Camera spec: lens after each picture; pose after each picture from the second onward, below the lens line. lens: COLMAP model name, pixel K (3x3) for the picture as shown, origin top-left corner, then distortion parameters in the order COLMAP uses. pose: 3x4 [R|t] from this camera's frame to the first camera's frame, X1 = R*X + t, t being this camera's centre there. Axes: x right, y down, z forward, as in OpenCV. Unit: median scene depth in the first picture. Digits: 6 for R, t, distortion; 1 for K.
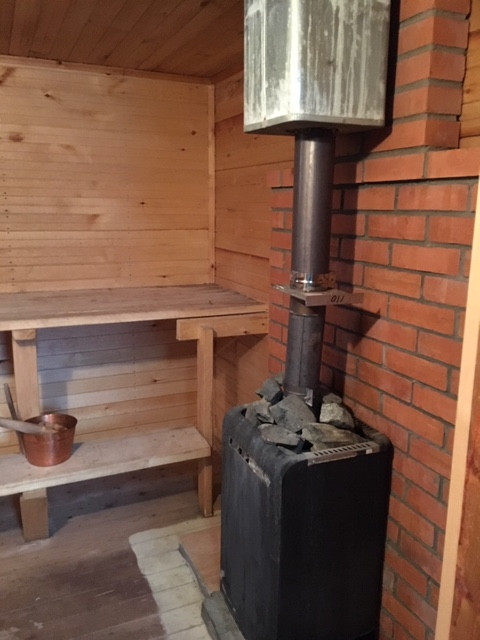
lens RADIAL K [[545.5, 0, 240.0], [0, 545.5, 320.0], [0, 0, 1]] dist [0.088352, -0.121548]
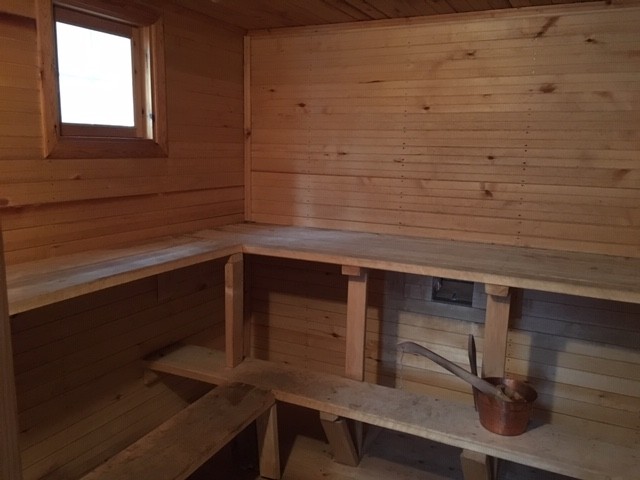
lens RADIAL K [[545.5, 0, 320.0], [0, 545.5, 240.0], [0, 0, 1]] dist [0.088352, -0.121548]
pose [[0.640635, 0.134999, -0.755885, 0.105086], [-0.175060, 0.984176, 0.027403, -0.026657], [0.747624, 0.114770, 0.654131, 0.103906]]
